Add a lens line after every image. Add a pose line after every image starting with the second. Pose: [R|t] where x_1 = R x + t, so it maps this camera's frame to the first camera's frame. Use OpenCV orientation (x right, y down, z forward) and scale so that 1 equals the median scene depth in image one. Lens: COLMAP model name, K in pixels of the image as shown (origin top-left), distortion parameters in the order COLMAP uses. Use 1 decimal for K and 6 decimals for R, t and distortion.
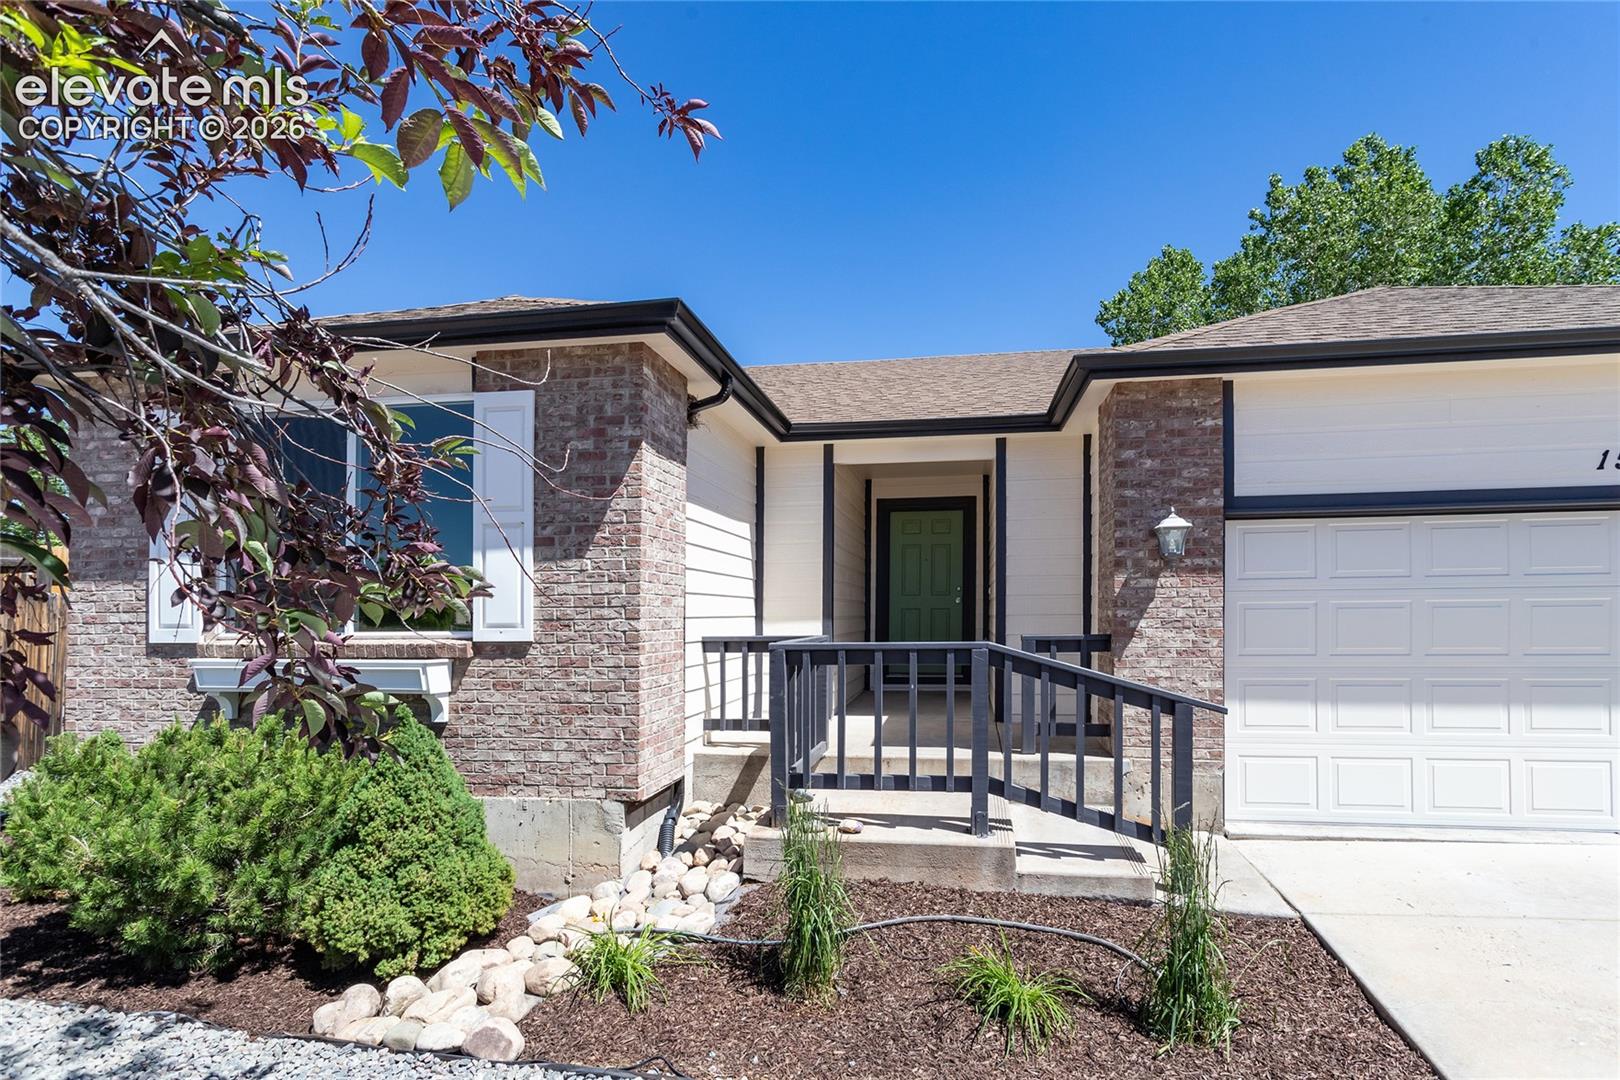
lens RADIAL K [[780.2, 0, 816.7], [0, 780.2, 624.6], [0, 0, 1]] dist [0.001029, 0.001592]
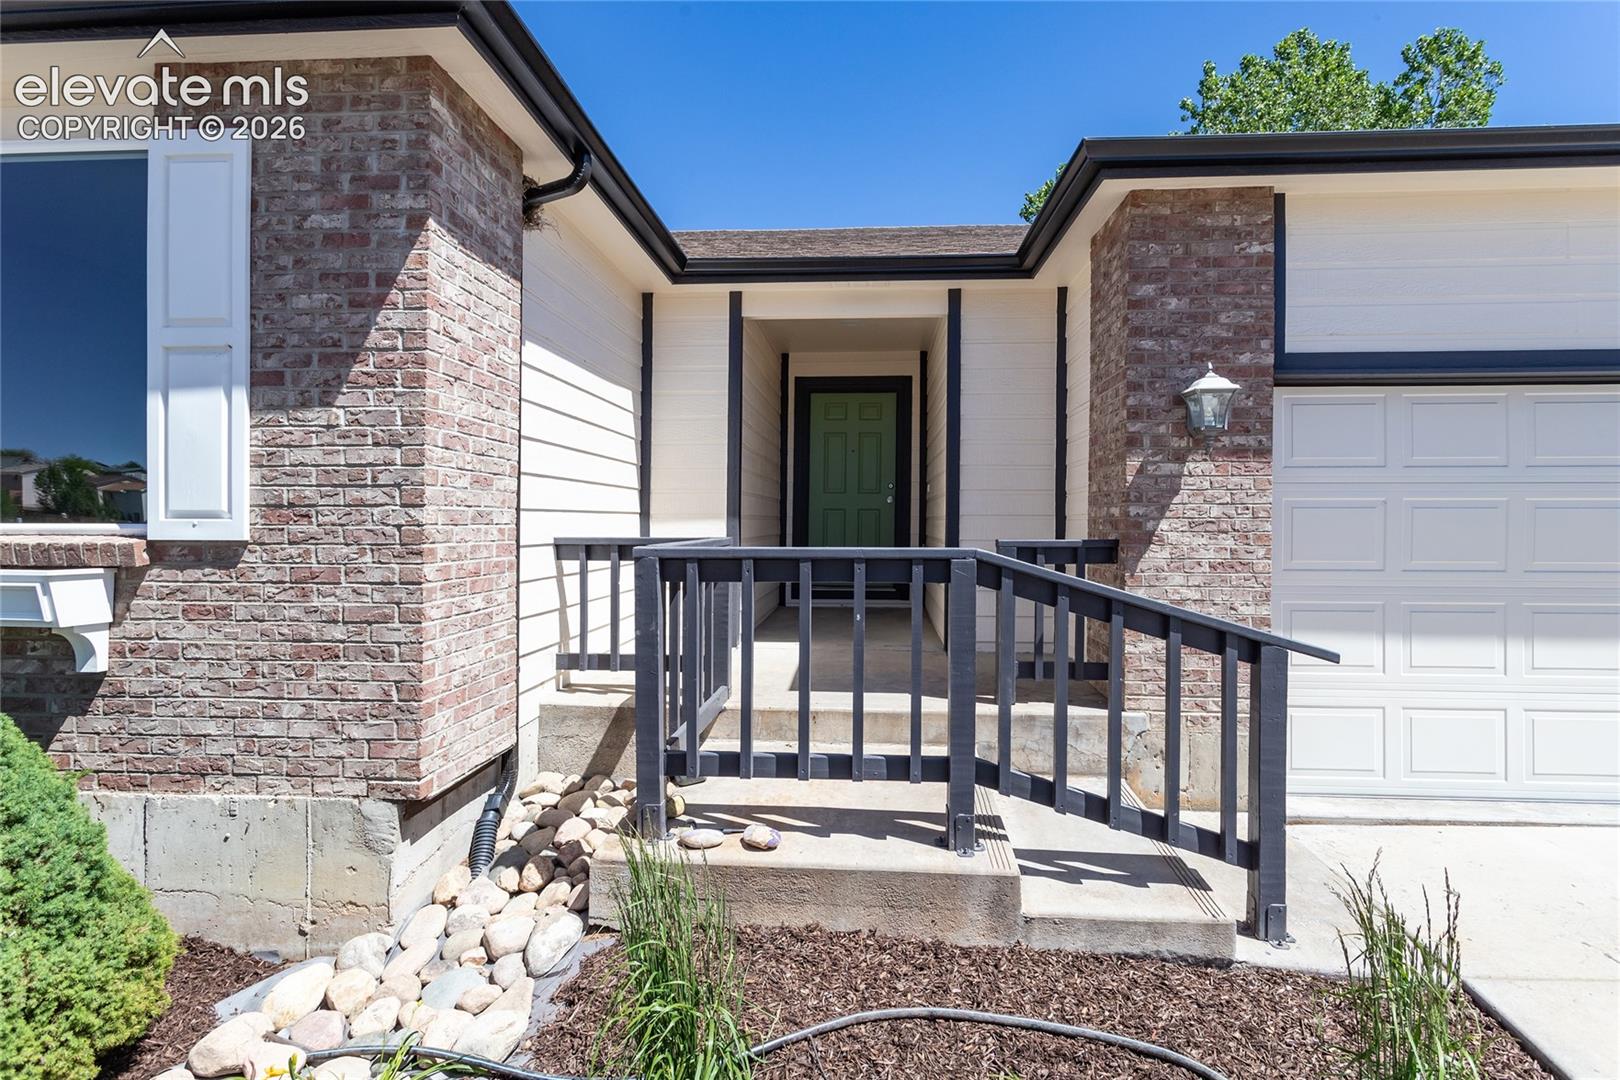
lens RADIAL K [[780.2, 0, 780.0], [0, 780.2, 523.8], [0, 0, 1]] dist [0.001029, 0.001592]
pose [[0.996483, 0.011528, 0.083003, 0.003831], [-0.010728, 0.999892, -0.010069, 0.008774], [-0.083110, 0.009144, 0.996498, 0.319901]]
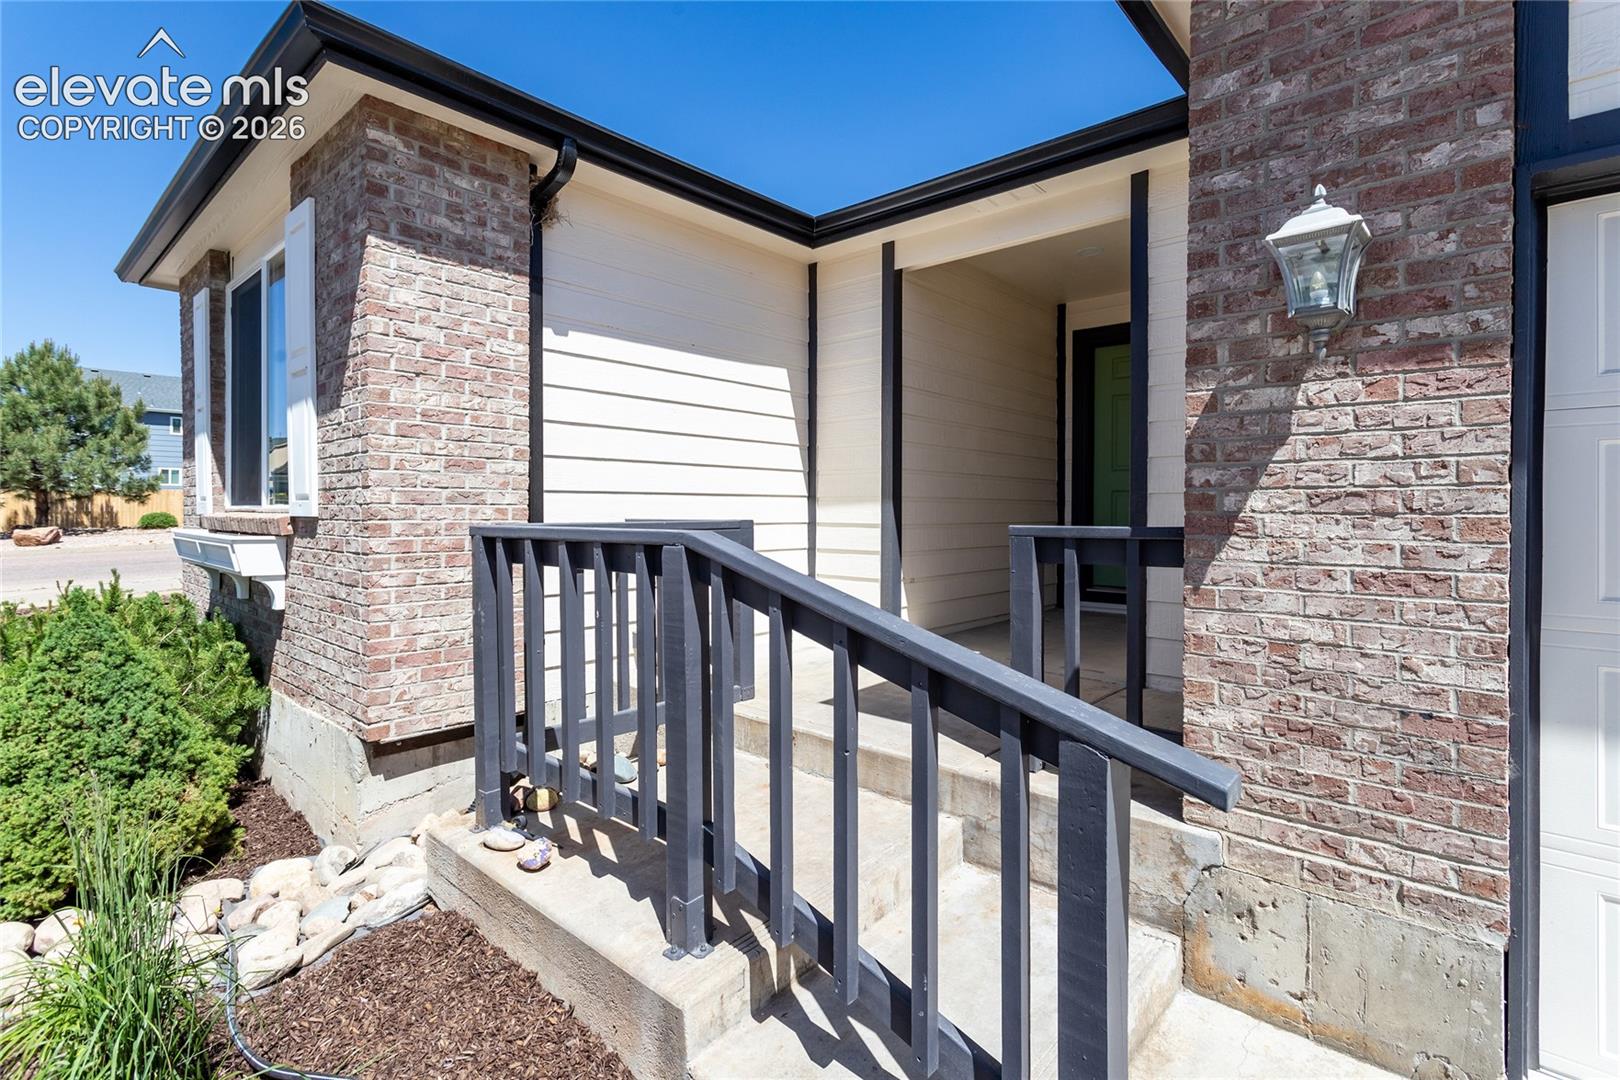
lens RADIAL K [[780.2, 0, 828.7], [0, 780.2, 516.2], [0, 0, 1]] dist [0.001029, 0.001592]
pose [[0.838125, 0.014529, -0.545284, 0.466825], [-0.018456, 0.999828, -0.001729, 0.011279], [0.545165, 0.011513, 0.838249, 0.566239]]
